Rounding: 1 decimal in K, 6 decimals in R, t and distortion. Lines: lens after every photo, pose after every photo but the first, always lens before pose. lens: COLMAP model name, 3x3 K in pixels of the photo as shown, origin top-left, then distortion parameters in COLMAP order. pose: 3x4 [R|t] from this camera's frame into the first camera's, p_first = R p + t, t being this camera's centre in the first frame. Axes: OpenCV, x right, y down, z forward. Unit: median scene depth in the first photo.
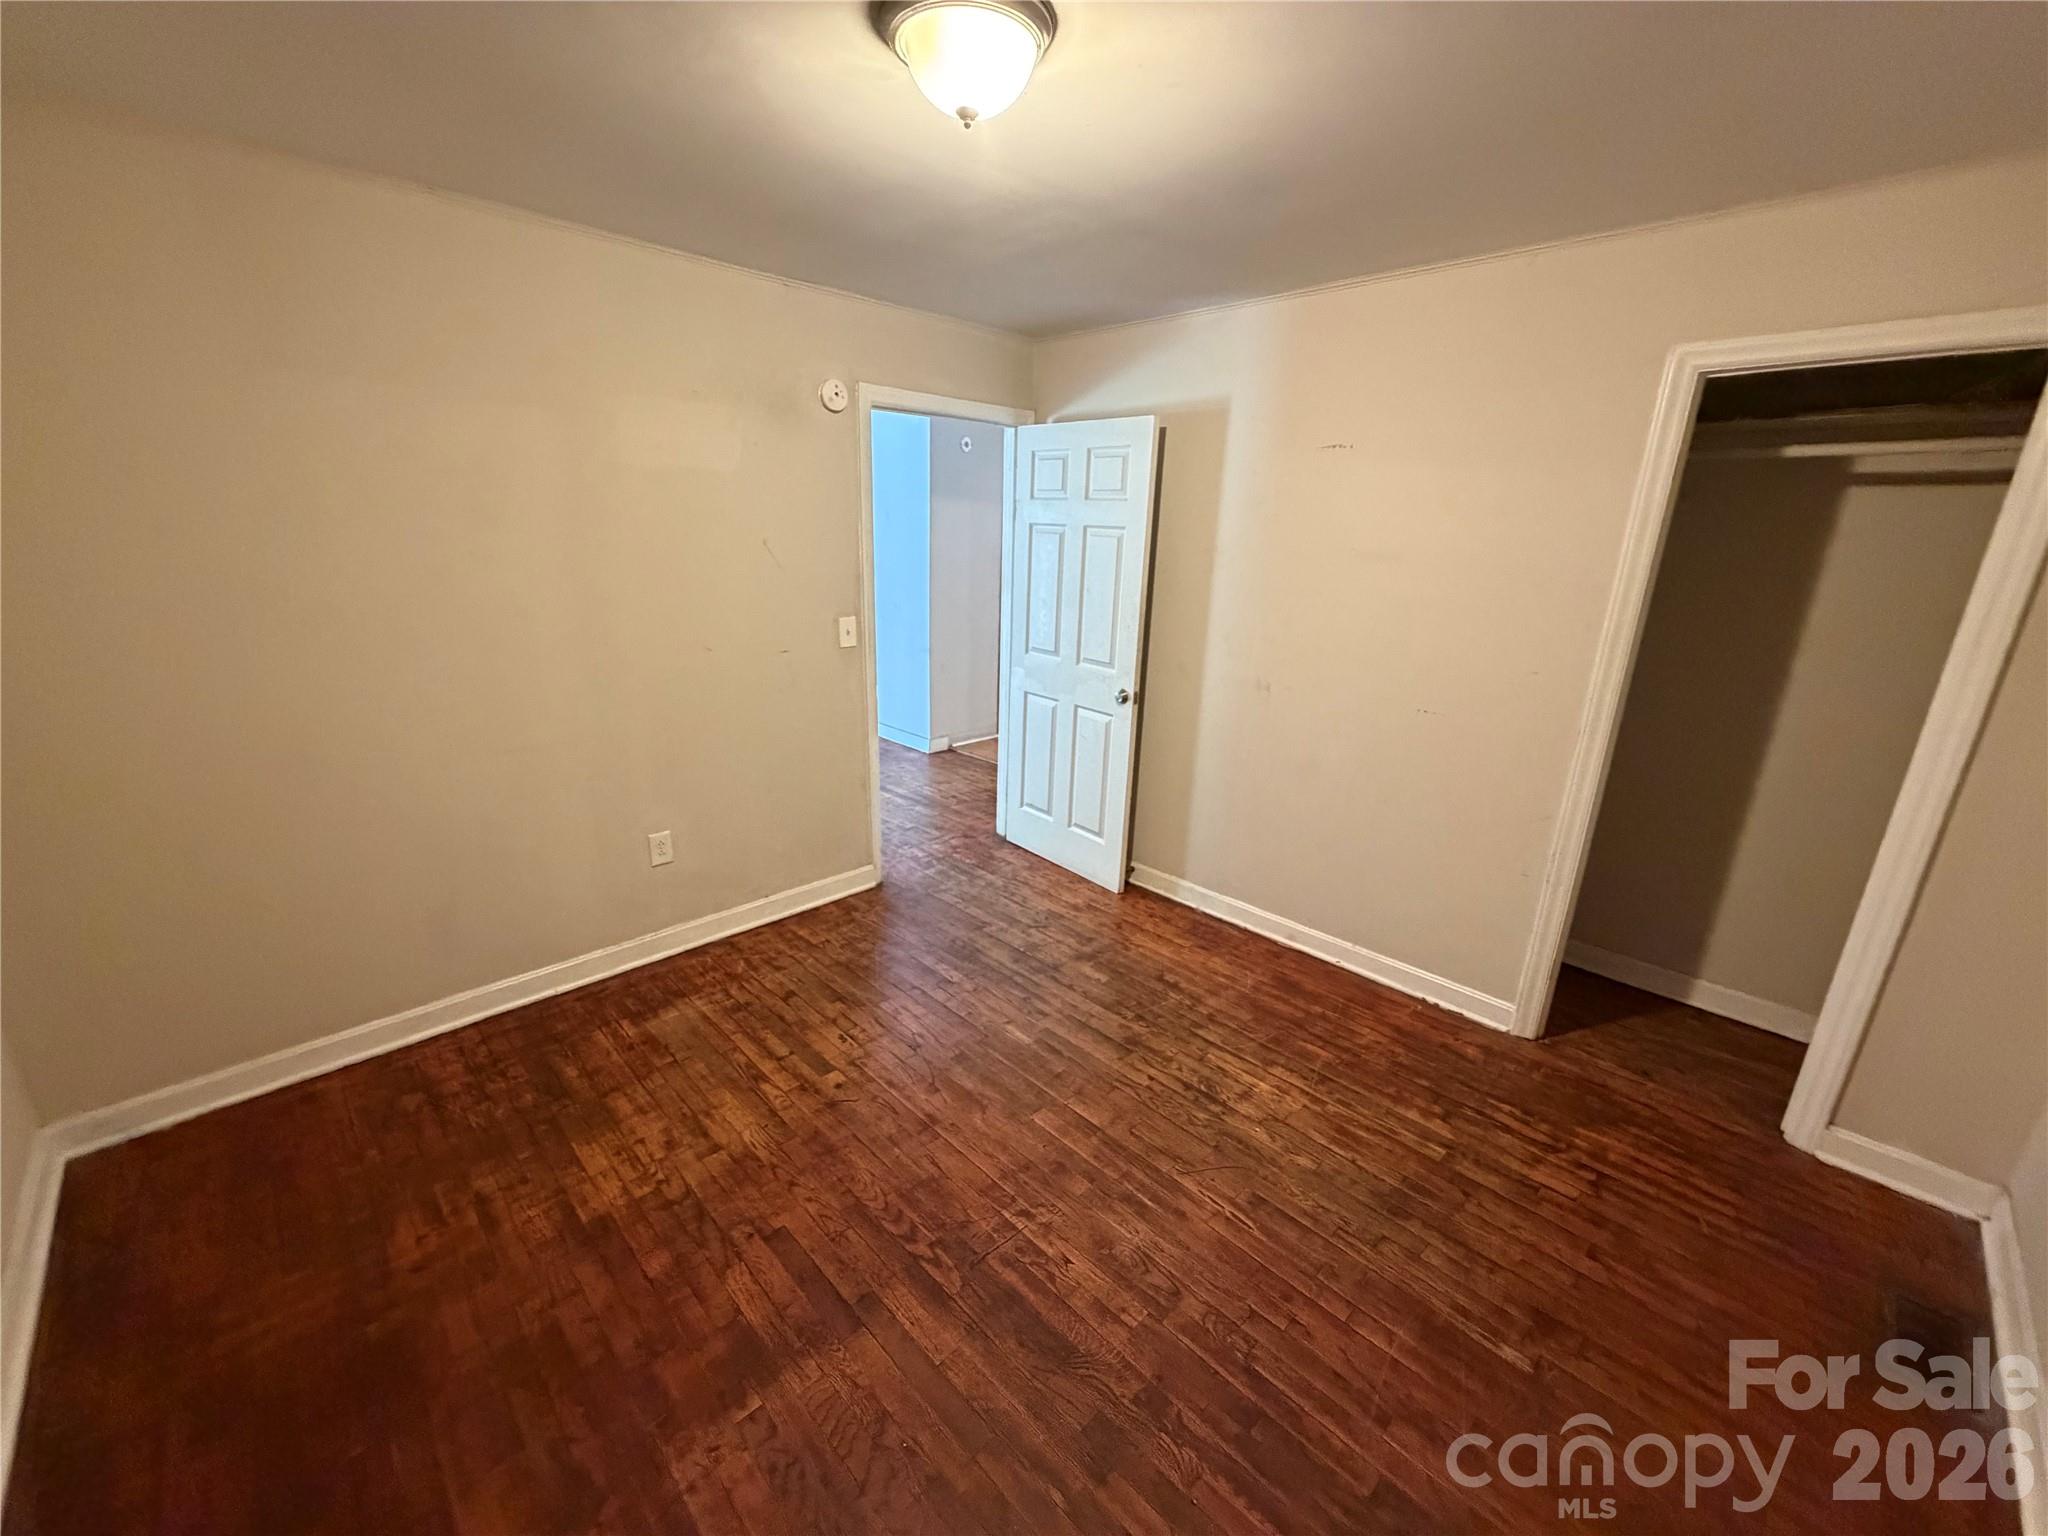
lens RADIAL K [[819.6, 0, 1028.3], [0, 819.6, 761.8], [0, 0, 1]] dist [0.000682, 0.000060]
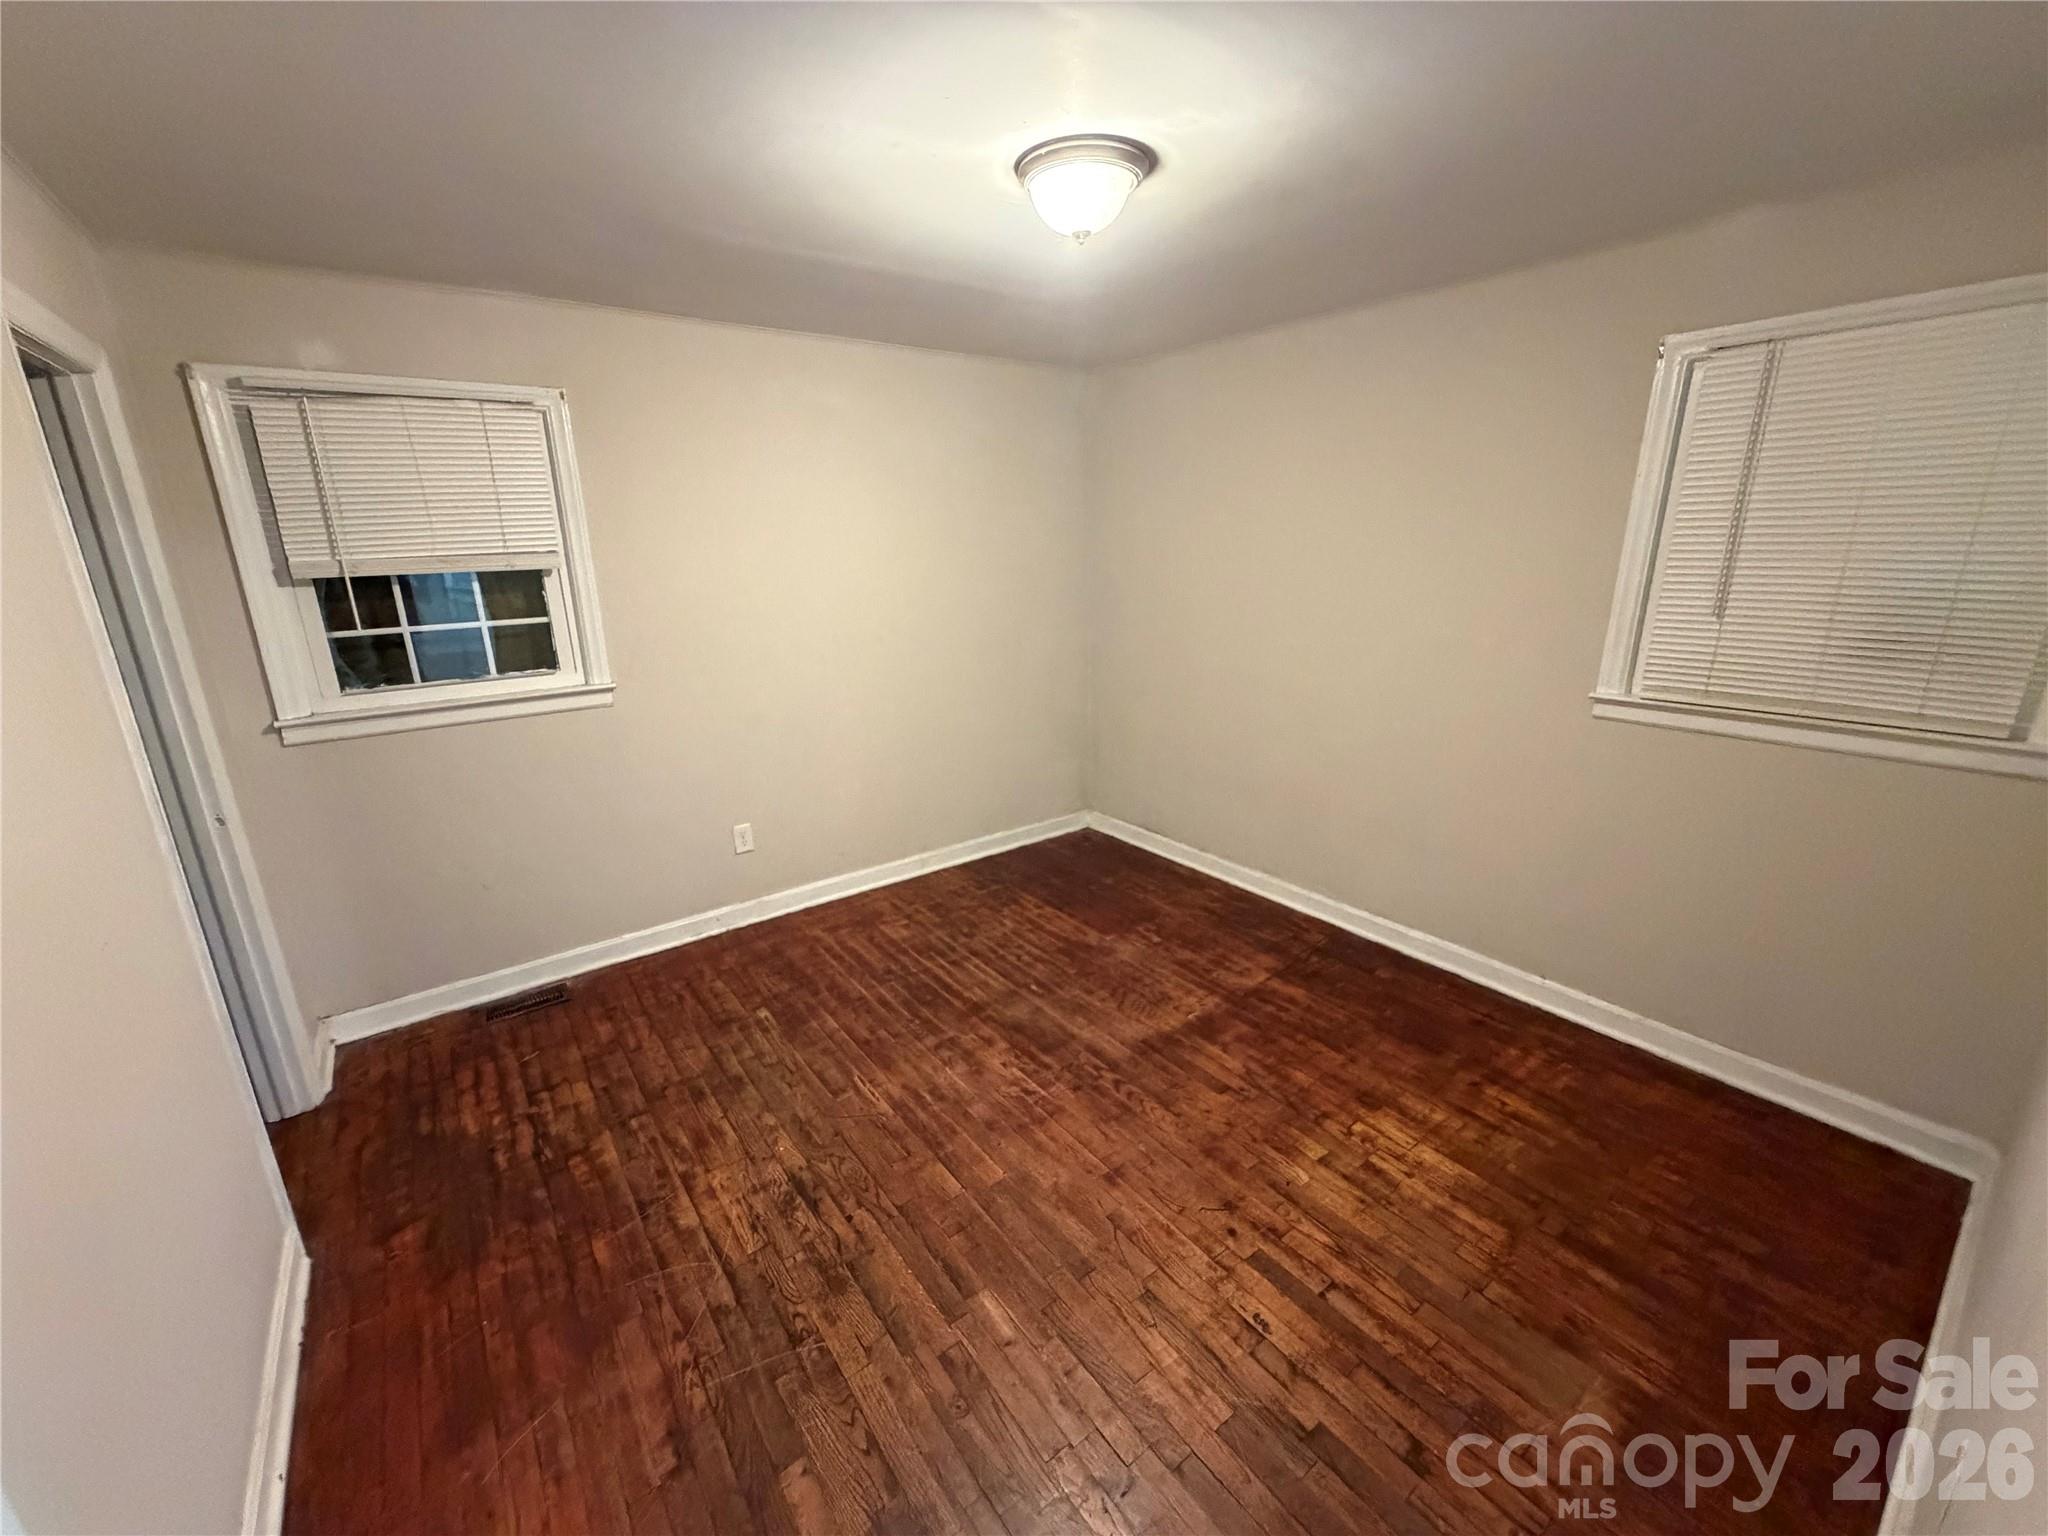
lens RADIAL K [[819.6, 0, 1029.2], [0, 819.6, 769.5], [0, 0, 1]] dist [0.000682, 0.000060]
pose [[-0.991643, -0.040066, 0.122632, -0.119647], [0.032369, 0.842879, 0.537129, -0.460405], [-0.124884, 0.536610, -0.834538, 1.539534]]
